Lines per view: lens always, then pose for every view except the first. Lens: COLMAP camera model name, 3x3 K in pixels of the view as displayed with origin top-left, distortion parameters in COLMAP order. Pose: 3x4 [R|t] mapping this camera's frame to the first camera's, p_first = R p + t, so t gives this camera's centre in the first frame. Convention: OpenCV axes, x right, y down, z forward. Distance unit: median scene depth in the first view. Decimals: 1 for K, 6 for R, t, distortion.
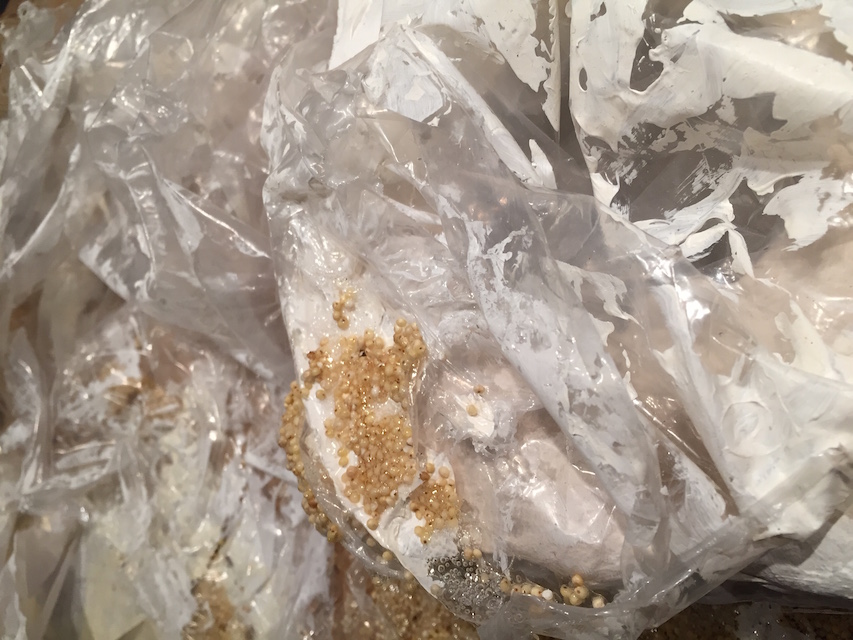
lens RADIAL K [[772.6, 0, 428.2], [0, 772.6, 316.8], [0, 0, 1]] dist [-0.000397, -0.013648]
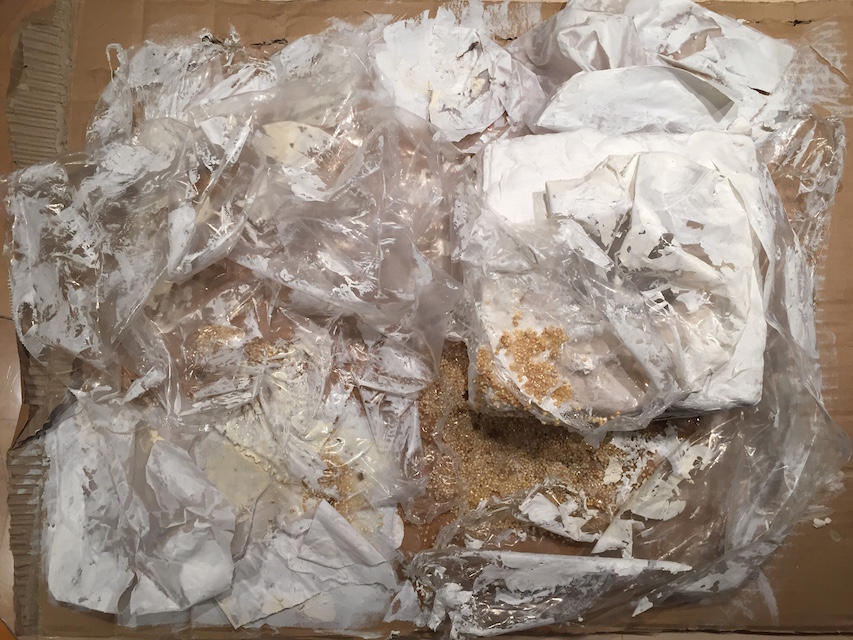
lens RADIAL K [[772.6, 0, 424.8], [0, 772.6, 321.1], [0, 0, 1]] dist [-0.000397, -0.013648]
pose [[0.822495, -0.012502, 0.568635, -1.972369], [-0.057573, 0.992793, 0.105103, -0.275326], [-0.565851, -0.119184, 0.815848, -0.939463]]
